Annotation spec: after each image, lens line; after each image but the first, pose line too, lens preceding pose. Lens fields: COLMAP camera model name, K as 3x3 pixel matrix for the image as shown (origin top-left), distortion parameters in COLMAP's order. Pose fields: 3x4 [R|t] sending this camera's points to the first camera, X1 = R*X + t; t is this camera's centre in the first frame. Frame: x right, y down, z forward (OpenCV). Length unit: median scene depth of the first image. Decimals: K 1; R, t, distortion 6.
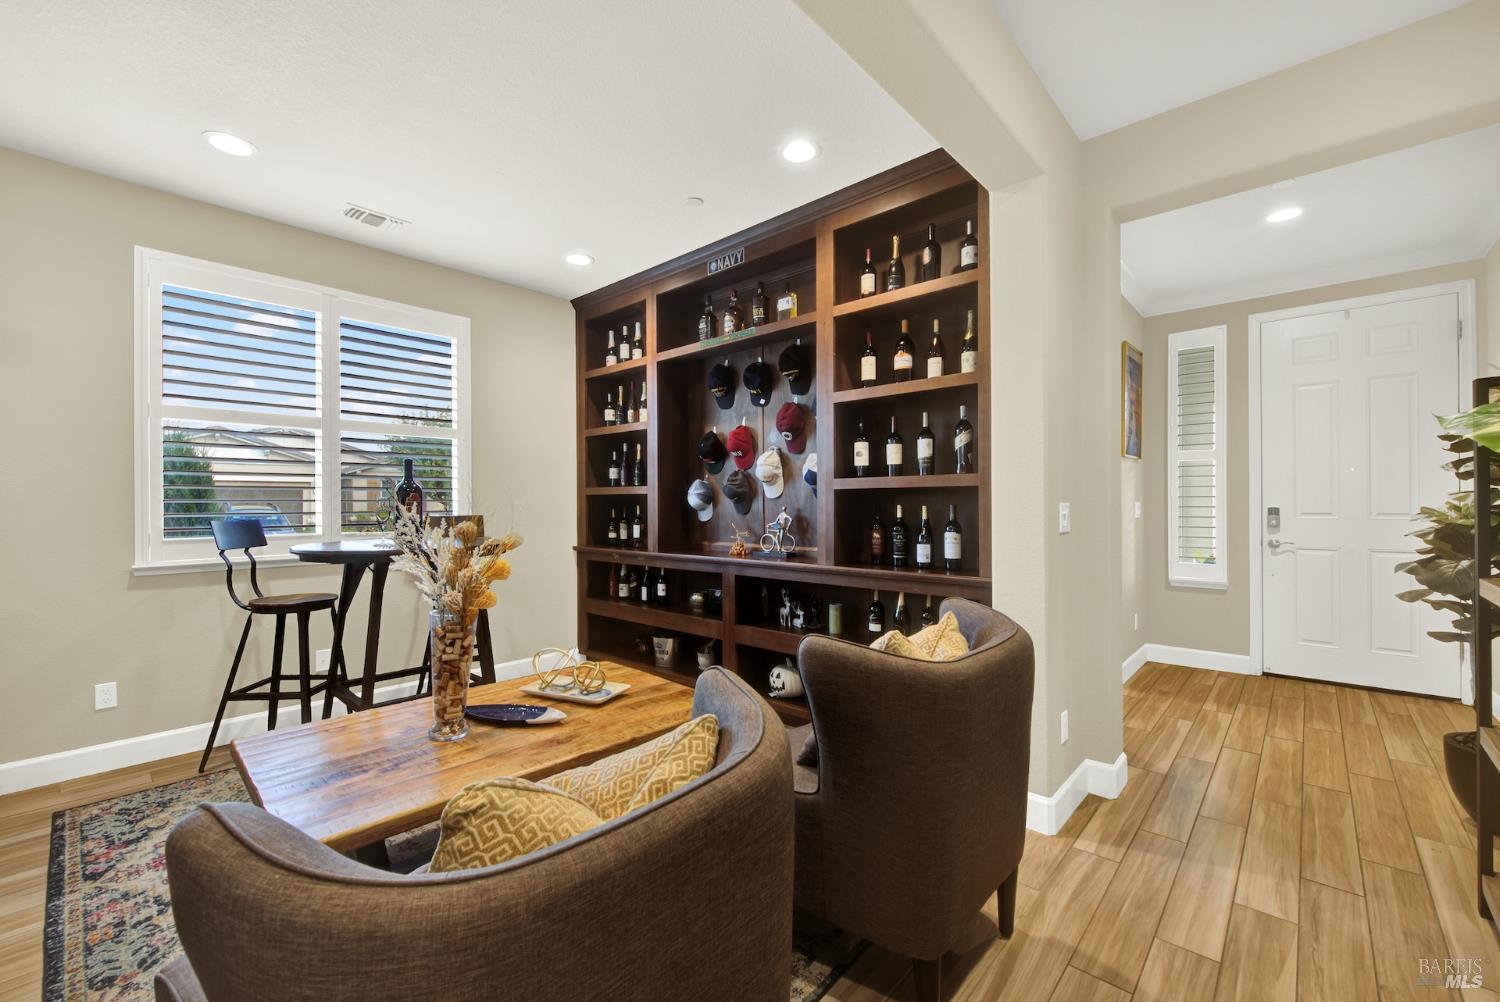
lens RADIAL K [[605.2, 0, 758.1], [0, 605.2, 504.5], [0, 0, 1]] dist [-0.002625, -0.000231]
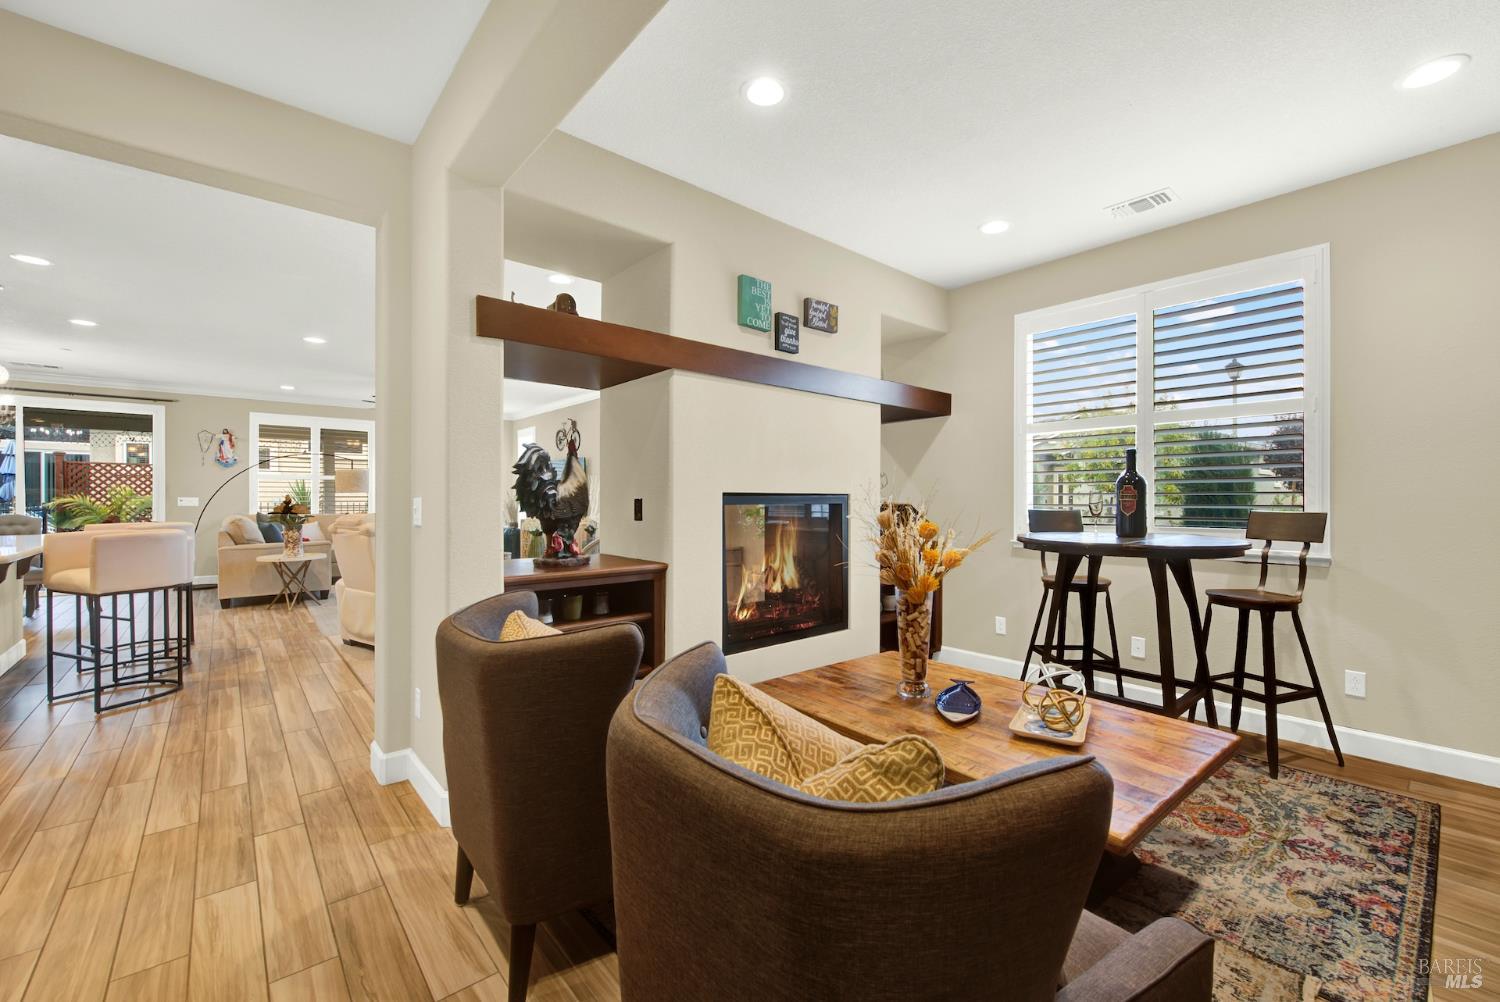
lens RADIAL K [[617.2, 0, 761.0], [0, 617.2, 501.4], [0, 0, 1]] dist [-0.000313, -0.000038]
pose [[-0.117393, 0.005870, -0.993068, 0.452556], [0.000091, 0.999983, 0.005900, 0.001054], [0.993086, 0.000602, -0.117391, 0.538173]]
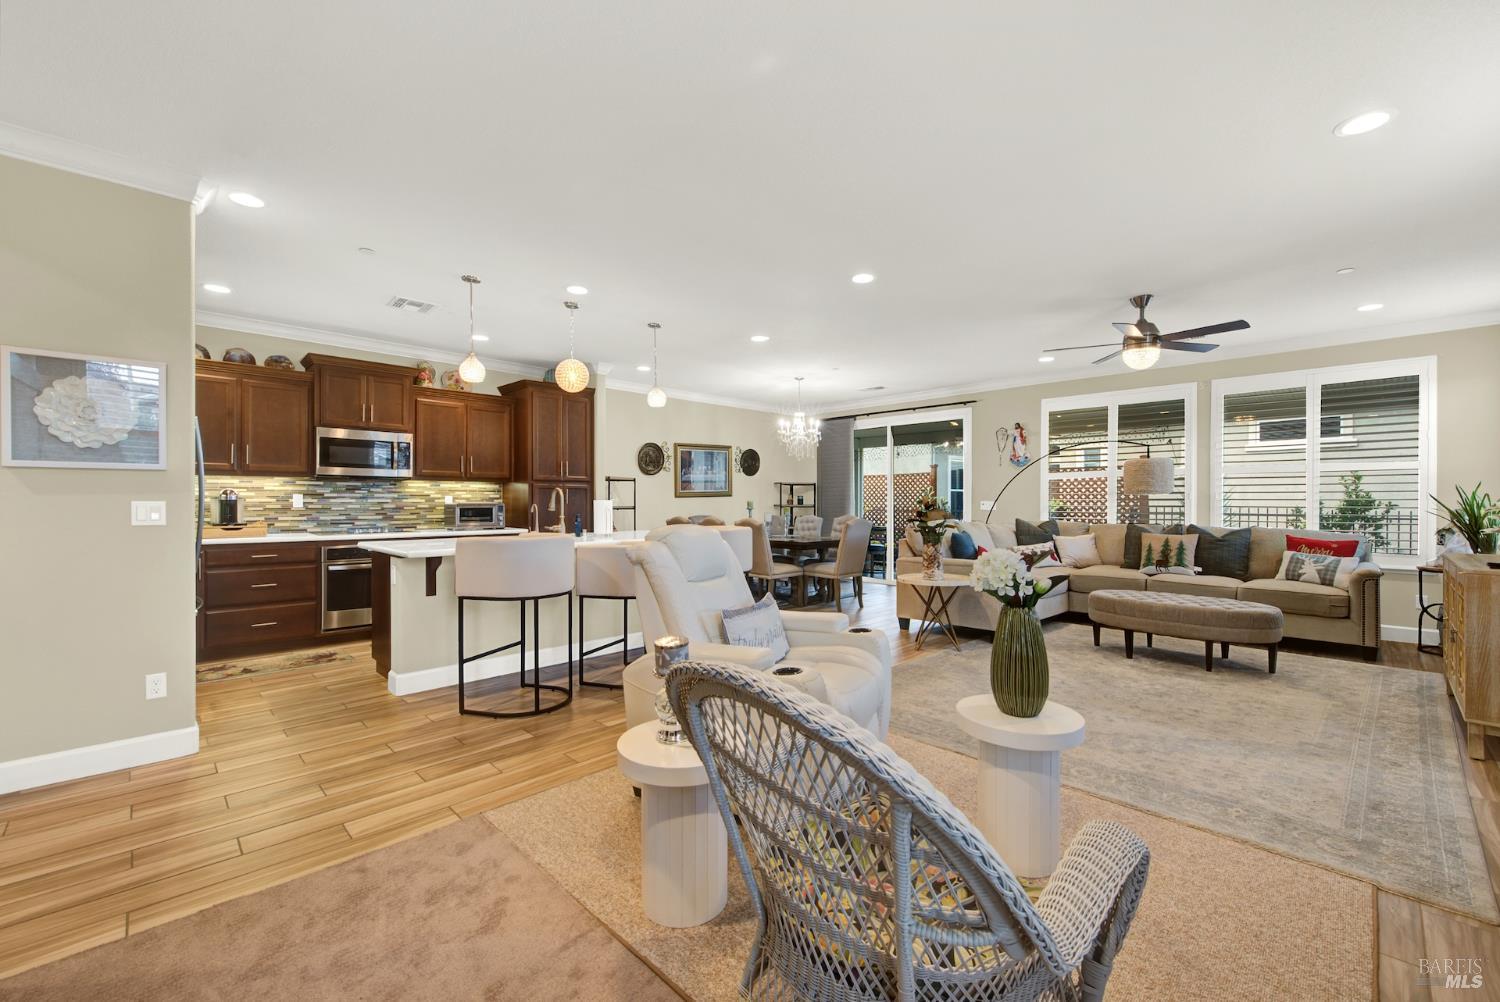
lens RADIAL K [[609.1, 0, 749.8], [0, 609.1, 505.3], [0, 0, 1]] dist [-0.002743, -0.000615]
pose [[-0.998326, 0.000160, 0.057838, -1.102370], [0.000392, 0.999992, 0.004003, 0.006123], [-0.057837, 0.004019, -0.998318, 0.294341]]
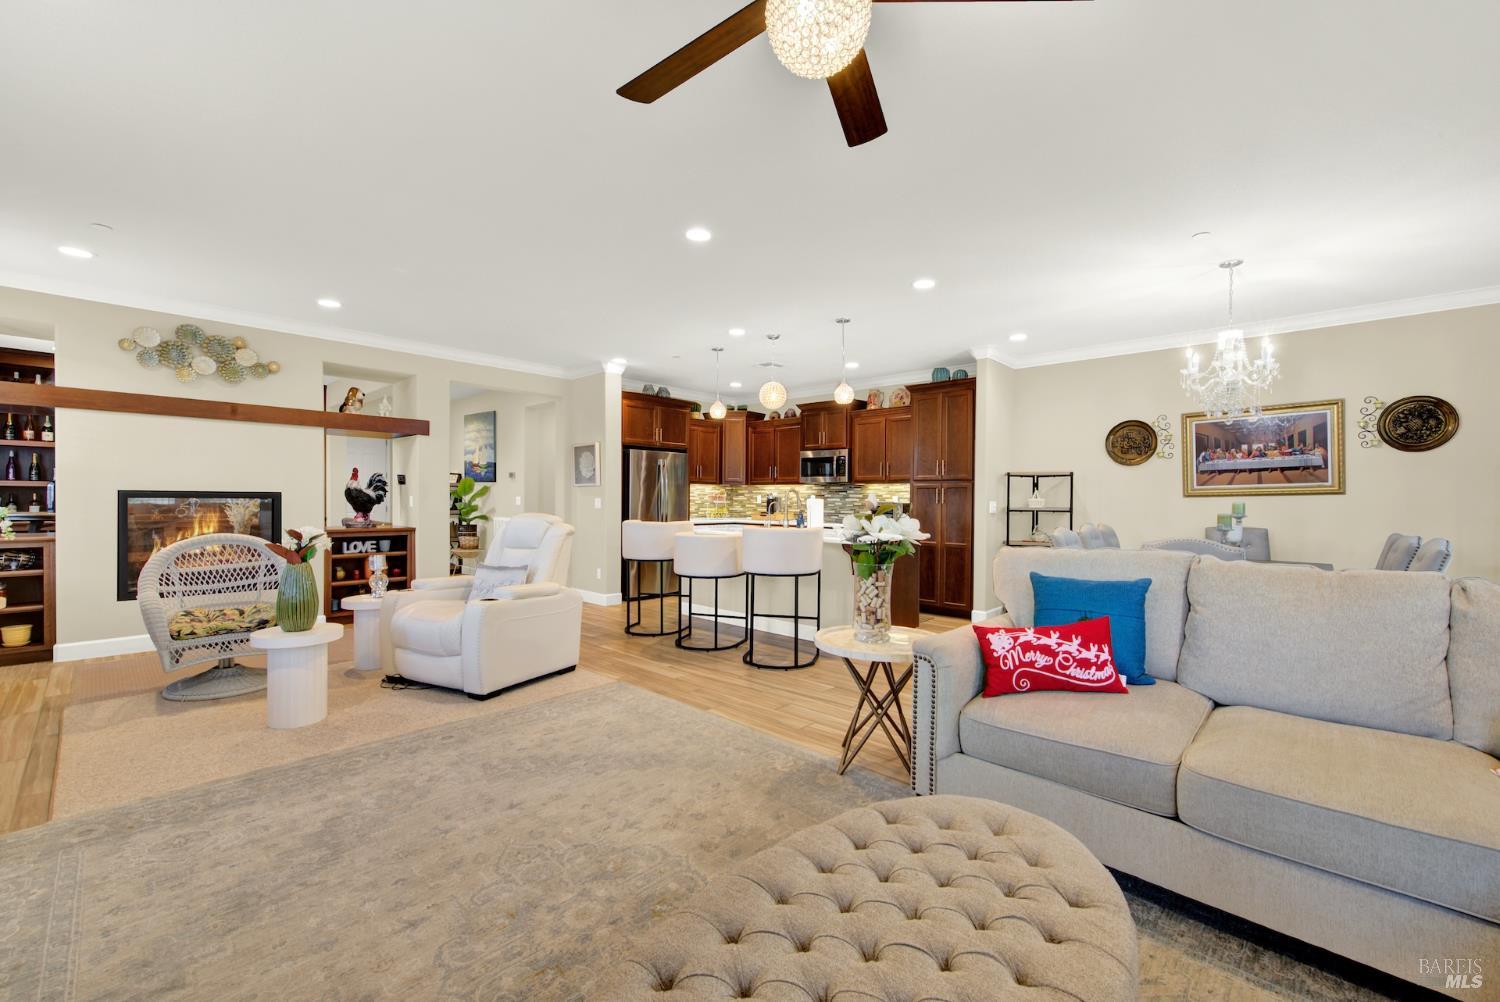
lens RADIAL K [[611.4, 0, 767.7], [0, 611.4, 505.4], [0, 0, 1]] dist [-0.001672, -0.000253]
pose [[0.000911, -0.008747, 0.999961, -2.397555], [-0.009212, 0.999919, 0.008755, 0.002544], [-0.999957, -0.009219, 0.000830, -1.177100]]
